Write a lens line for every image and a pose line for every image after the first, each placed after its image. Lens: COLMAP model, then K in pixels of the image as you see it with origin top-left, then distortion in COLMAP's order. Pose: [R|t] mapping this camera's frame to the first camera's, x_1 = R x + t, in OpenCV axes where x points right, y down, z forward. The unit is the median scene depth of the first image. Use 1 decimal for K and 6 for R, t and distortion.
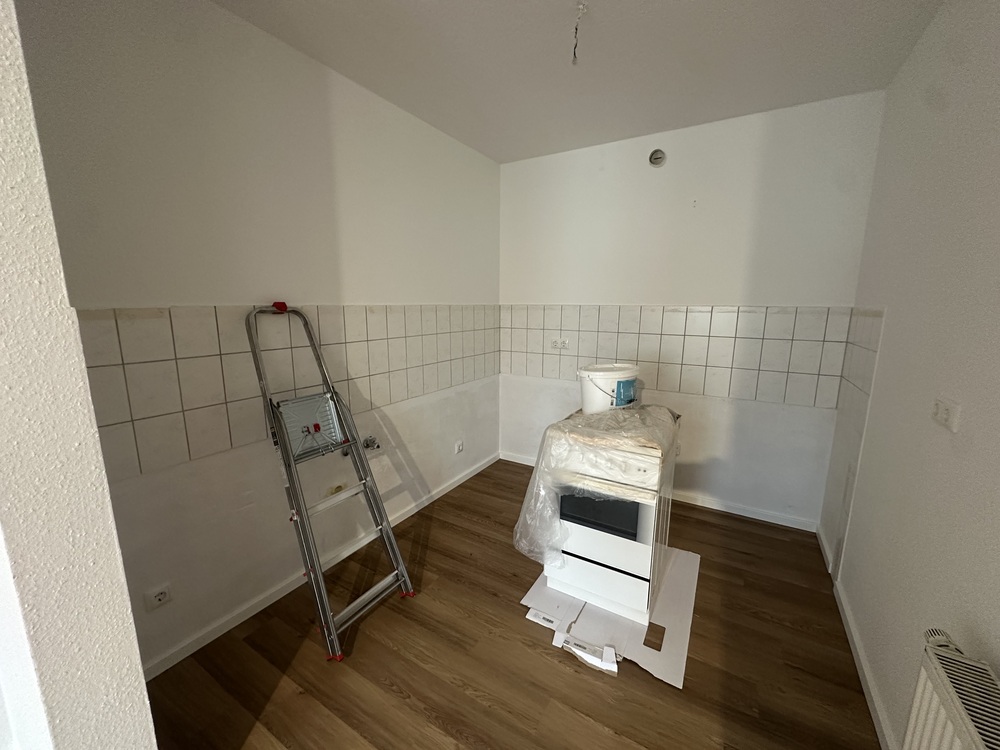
lens RADIAL K [[400.2, 0, 499.3], [0, 400.2, 375.0], [0, 0, 1]] dist [-0.001197, 0.000657]
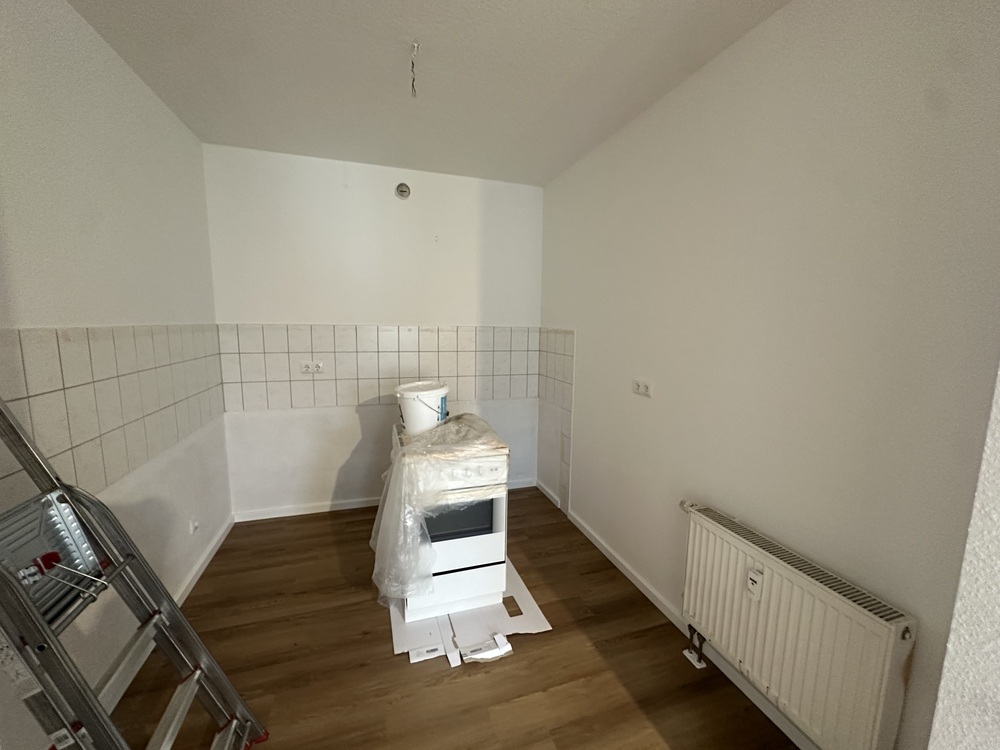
lens RADIAL K [[400.2, 0, 500.1], [0, 400.2, 374.9], [0, 0, 1]] dist [-0.001197, 0.000657]
pose [[0.653110, -0.094664, 0.751323, -0.430582], [0.123209, 0.992219, 0.017913, -0.047535], [-0.747172, 0.080871, 0.659692, 0.179298]]
